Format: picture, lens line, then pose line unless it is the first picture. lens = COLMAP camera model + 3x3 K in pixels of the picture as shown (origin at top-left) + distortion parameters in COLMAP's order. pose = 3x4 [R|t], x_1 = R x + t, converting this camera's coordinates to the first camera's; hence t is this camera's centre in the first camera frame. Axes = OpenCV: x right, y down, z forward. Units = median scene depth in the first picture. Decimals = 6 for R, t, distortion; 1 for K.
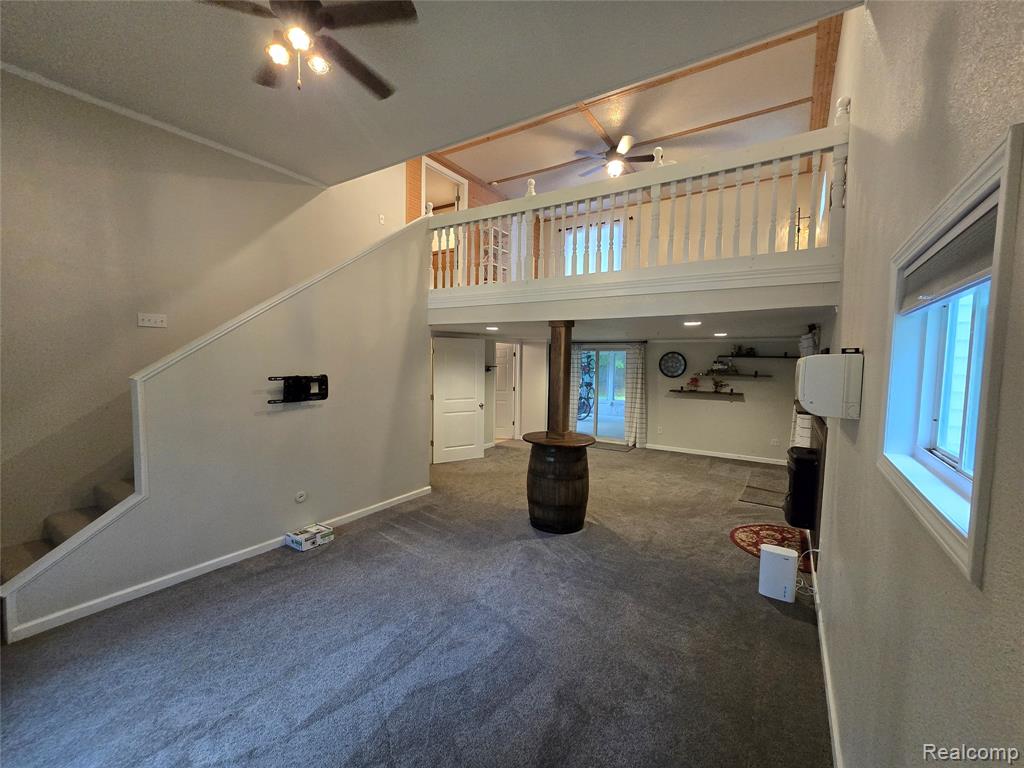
lens RADIAL K [[417.5, 0, 511.0], [0, 417.5, 383.2], [0, 0, 1]] dist [-0.000232, -0.000631]
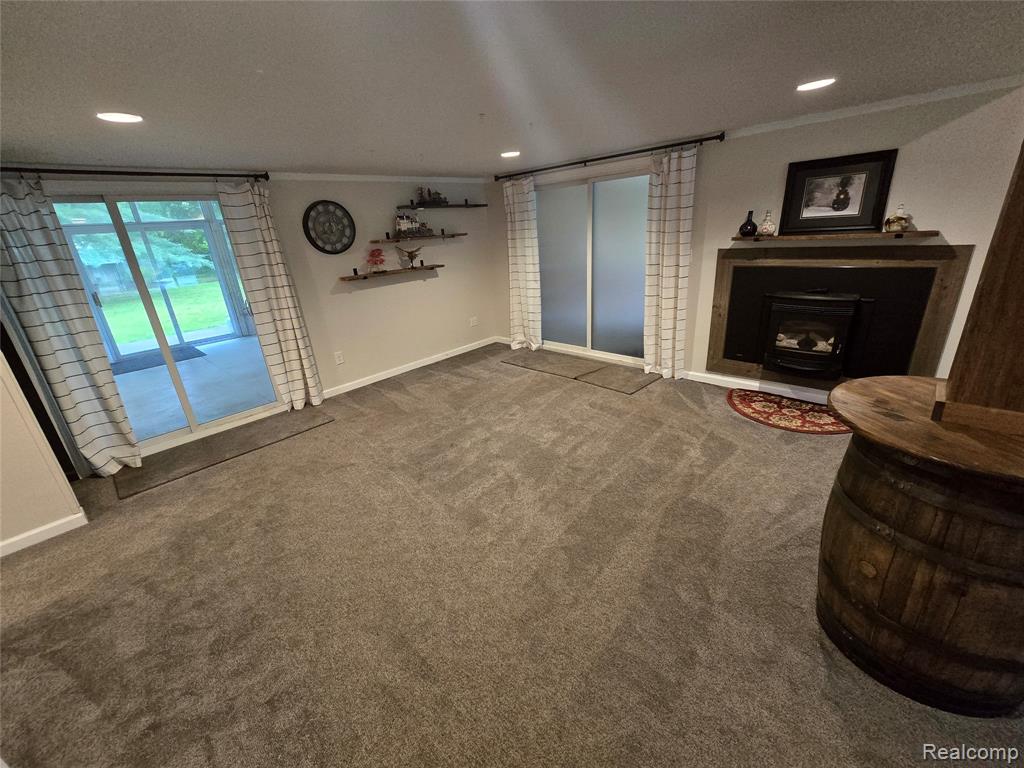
lens RADIAL K [[417.5, 0, 511.0], [0, 417.5, 383.2], [0, 0, 1]] dist [-0.000232, -0.000631]
pose [[0.182176, -0.374892, 0.908993, -0.118722], [0.126749, 0.925703, 0.356381, -0.023670], [-0.975062, 0.050290, 0.216159, 0.730891]]
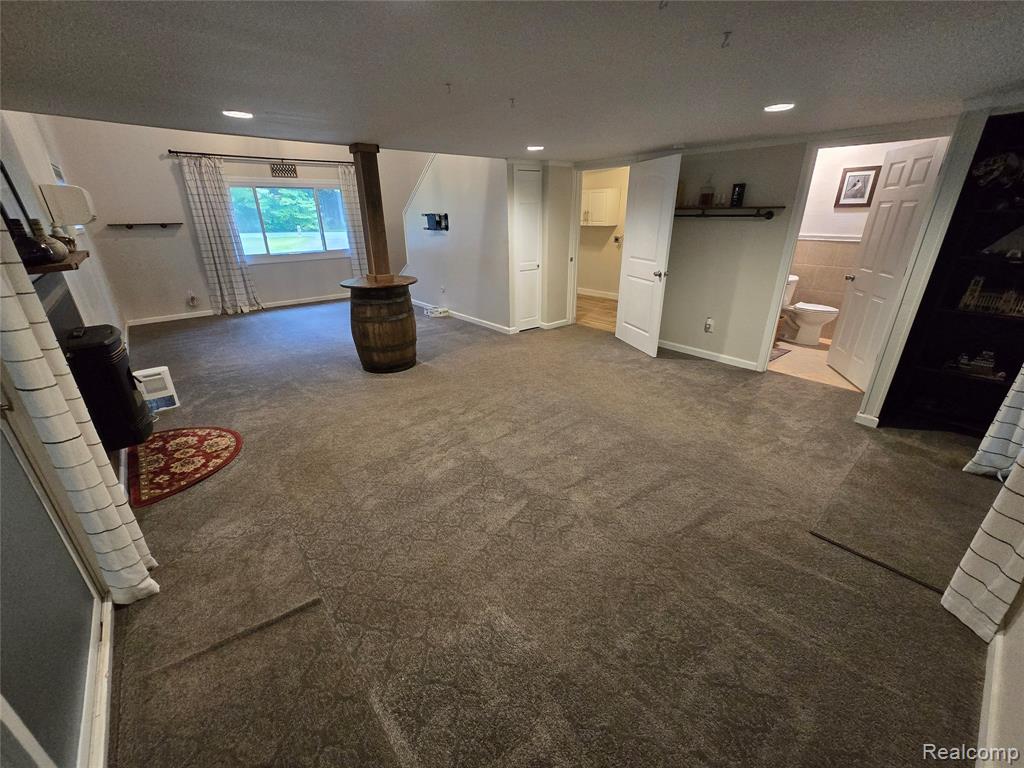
lens RADIAL K [[417.5, 0, 511.0], [0, 417.5, 383.2], [0, 0, 1]] dist [-0.000232, -0.000631]
pose [[-0.282190, 0.351419, -0.892678, 0.572205], [-0.052653, 0.923419, 0.380165, -0.021827], [0.957912, 0.154281, -0.242077, 0.912668]]
